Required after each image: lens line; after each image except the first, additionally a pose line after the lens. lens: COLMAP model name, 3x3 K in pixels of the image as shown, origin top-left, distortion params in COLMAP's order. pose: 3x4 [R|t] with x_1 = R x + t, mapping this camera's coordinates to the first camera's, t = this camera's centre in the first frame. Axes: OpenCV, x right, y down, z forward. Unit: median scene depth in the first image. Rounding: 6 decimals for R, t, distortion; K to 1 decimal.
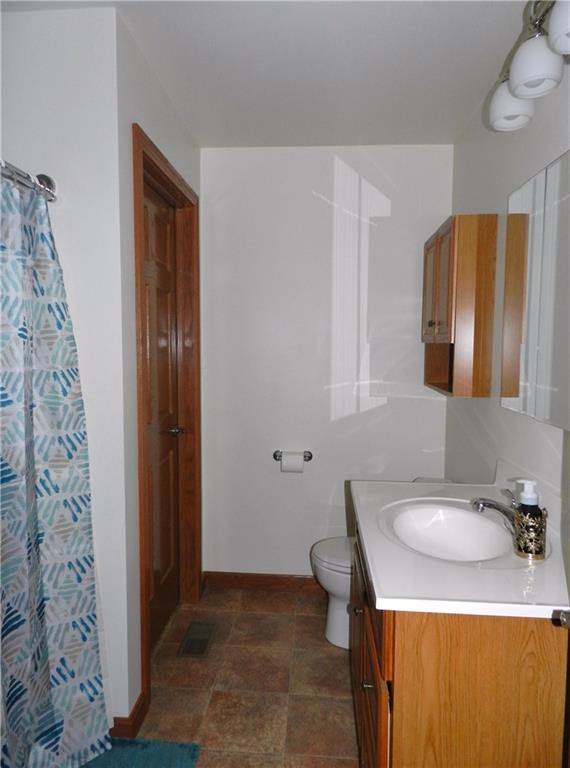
lens RADIAL K [[520.9, 0, 284.7], [0, 520.9, 385.3], [0, 0, 1]] dist [0.002965, -0.002437]
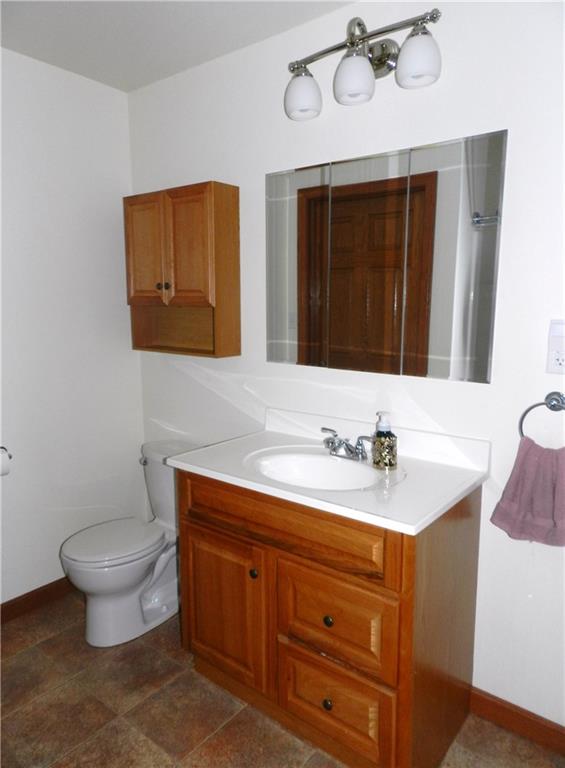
lens RADIAL K [[529.9, 0, 282.8], [0, 529.9, 382.6], [0, 0, 1]] dist [-0.002464, 0.000328]
pose [[0.566890, -0.130533, 0.813386, -0.509085], [0.068685, 0.991418, 0.111234, -0.040473], [-0.820925, -0.007190, 0.570991, 0.293046]]
